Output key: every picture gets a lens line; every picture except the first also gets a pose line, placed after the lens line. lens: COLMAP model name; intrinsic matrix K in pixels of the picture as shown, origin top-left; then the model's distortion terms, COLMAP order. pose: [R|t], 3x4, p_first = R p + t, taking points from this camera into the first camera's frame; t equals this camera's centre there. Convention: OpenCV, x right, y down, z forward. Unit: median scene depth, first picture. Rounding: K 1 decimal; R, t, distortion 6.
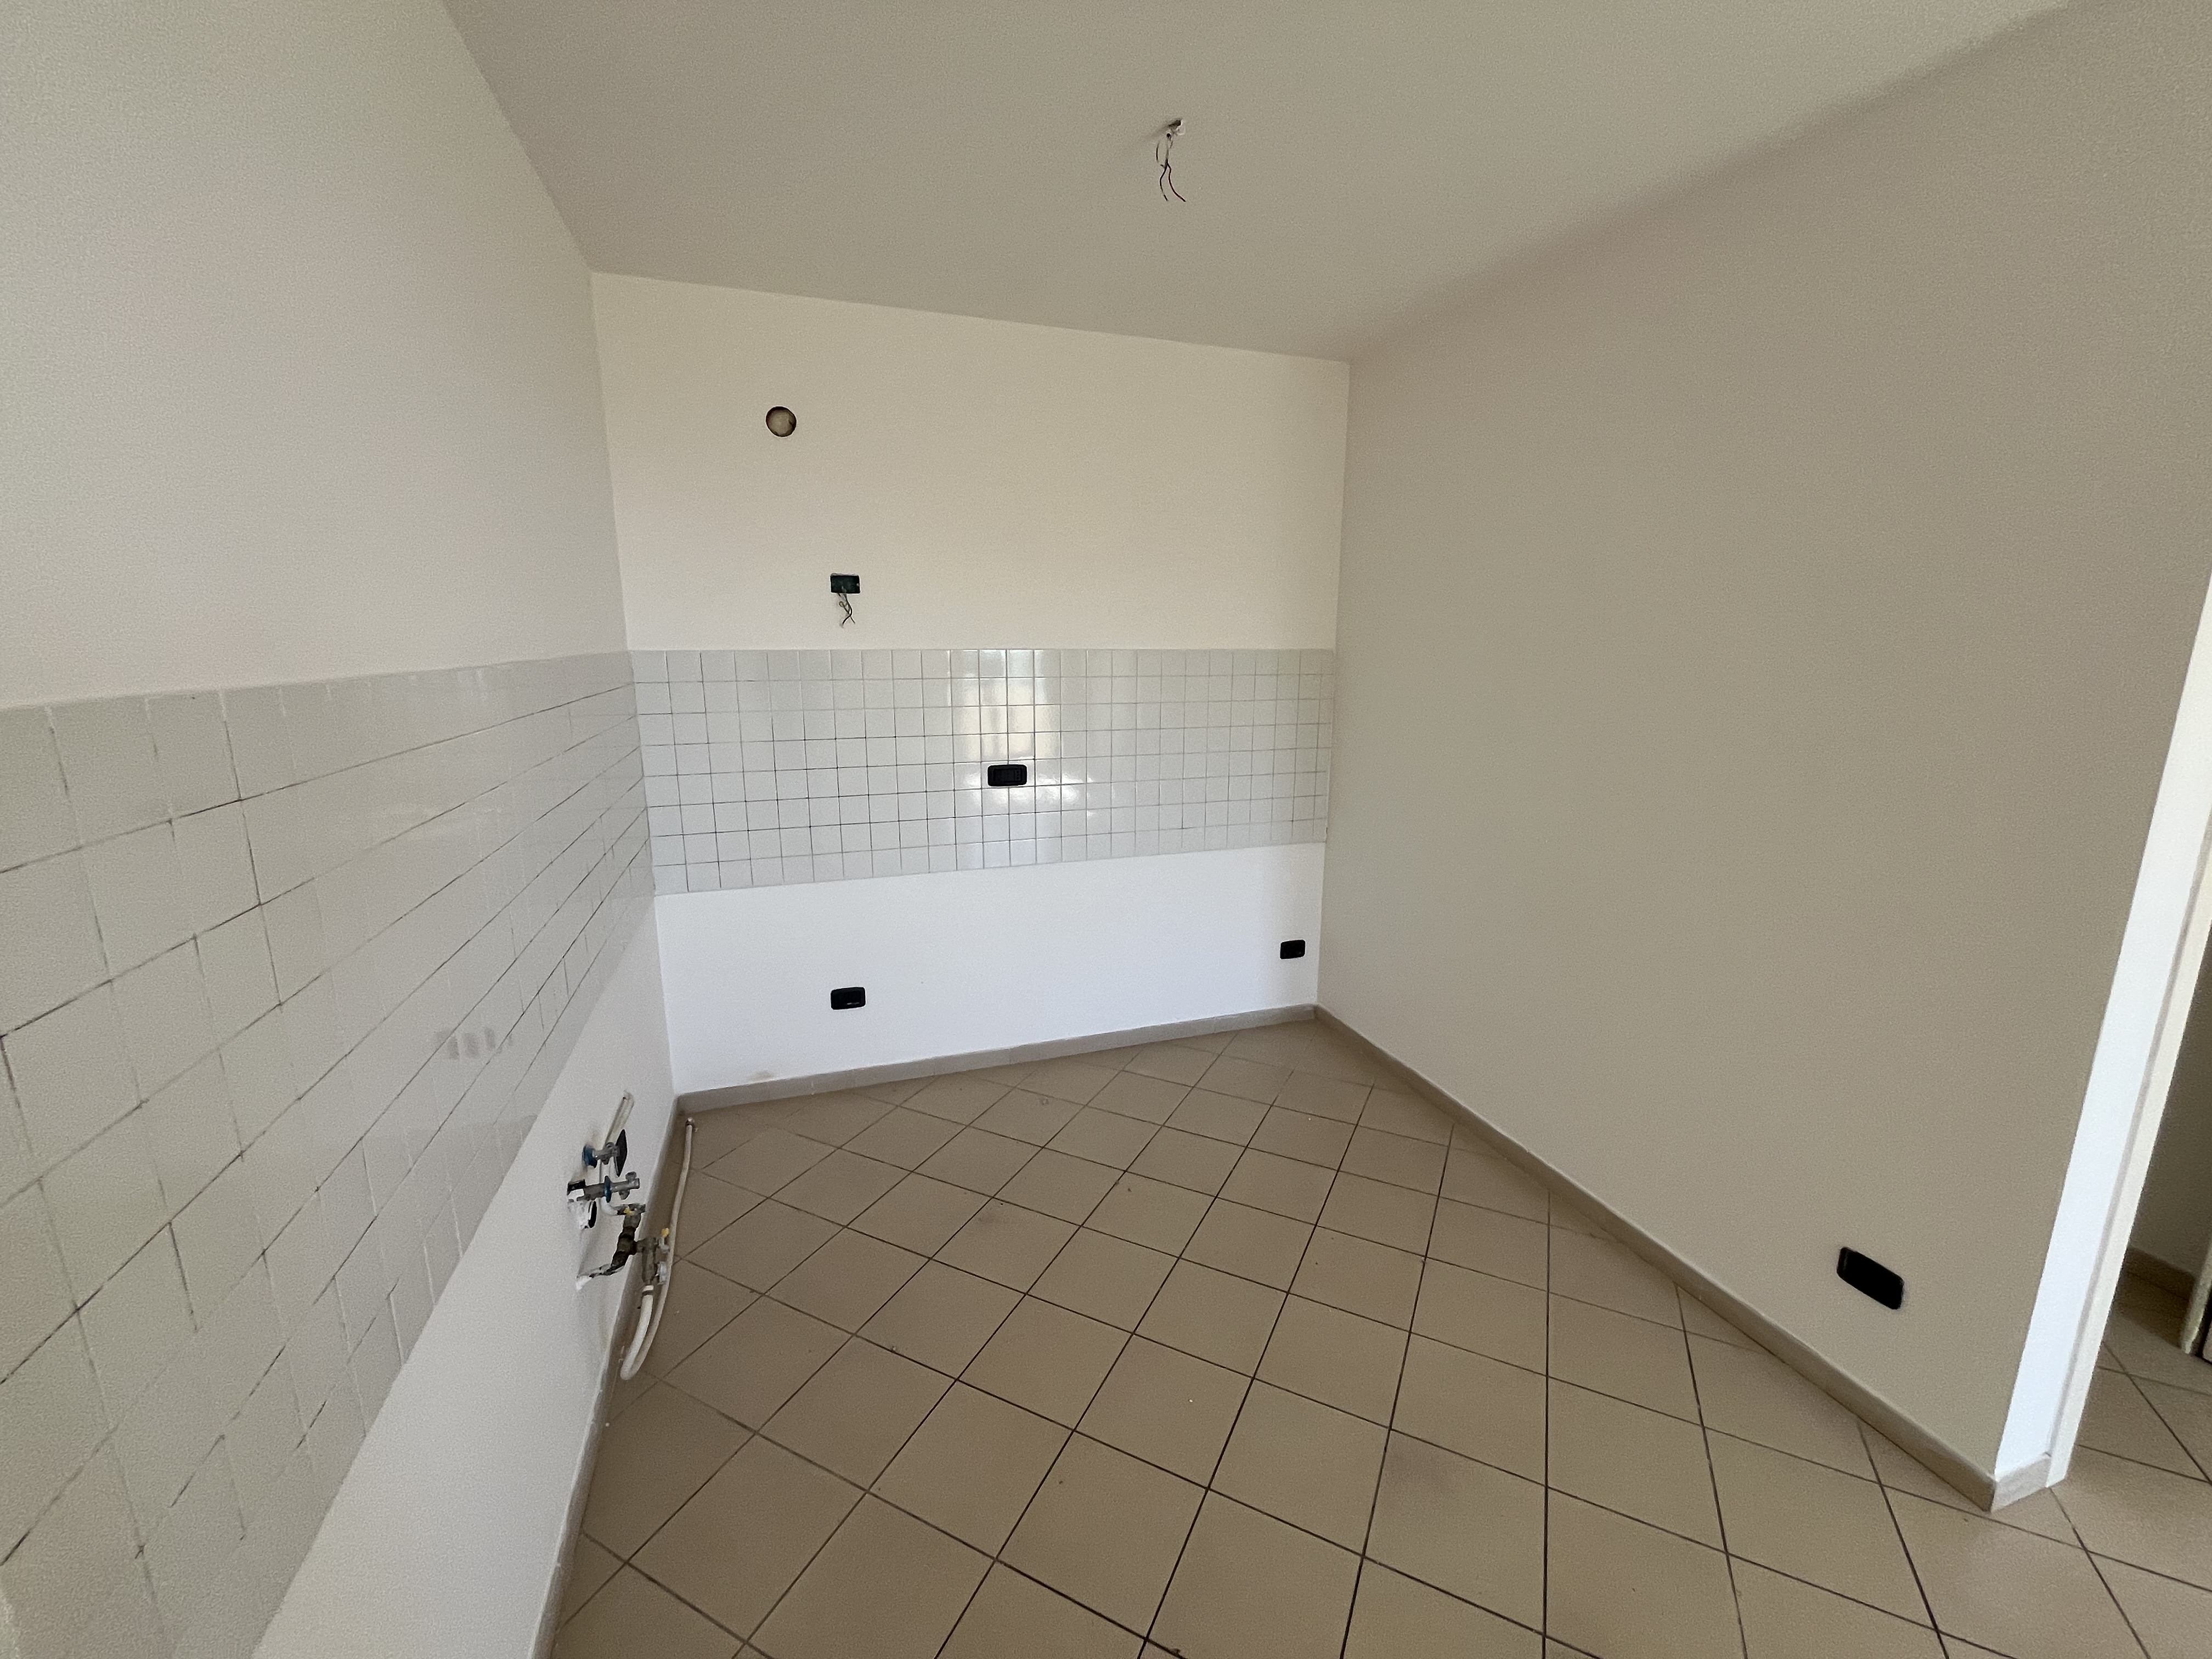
lens RADIAL K [[896.1, 0, 1107.1], [0, 896.1, 821.0], [0, 0, 1]] dist [0.000295, -0.001089]
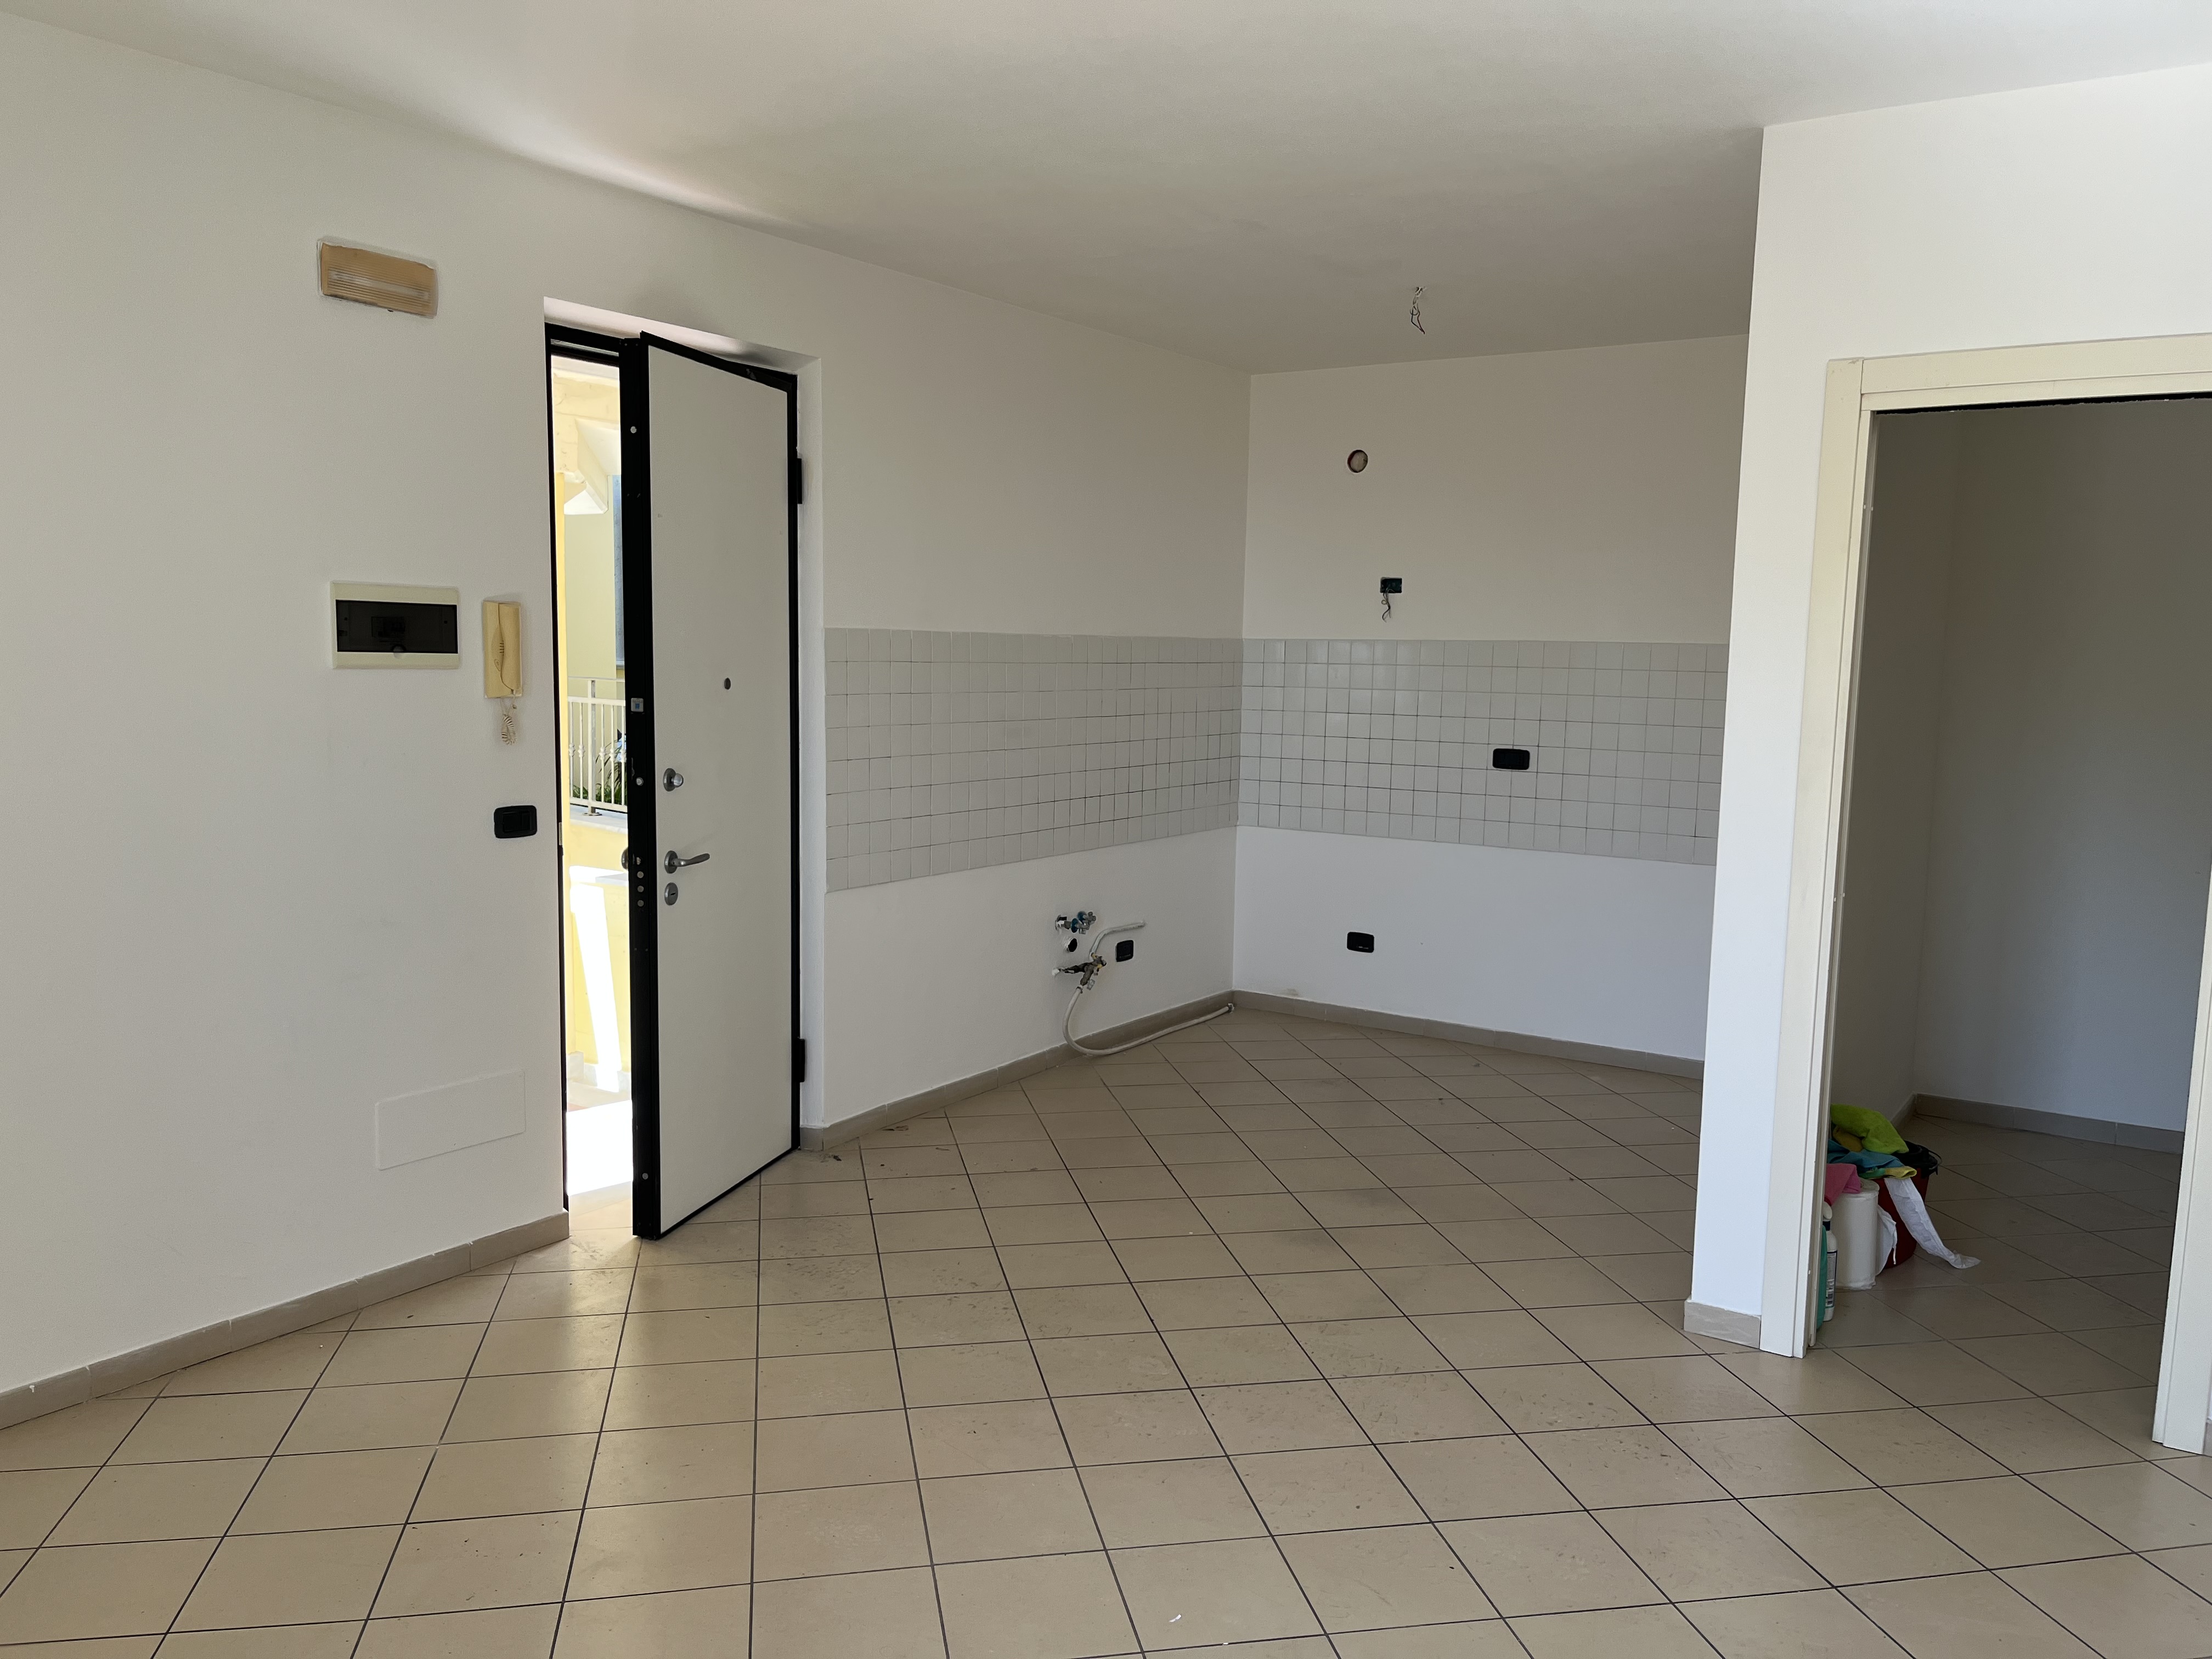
lens RADIAL K [[1676.0, 0, 1095.6], [0, 1676.0, 845.4], [0, 0, 1]] dist [0.049538, -0.065708]
pose [[0.603728, 0.103973, -0.790381, 1.235622], [-0.177524, 0.984097, -0.006145, 0.156470], [0.777173, 0.144021, 0.612585, -0.612870]]
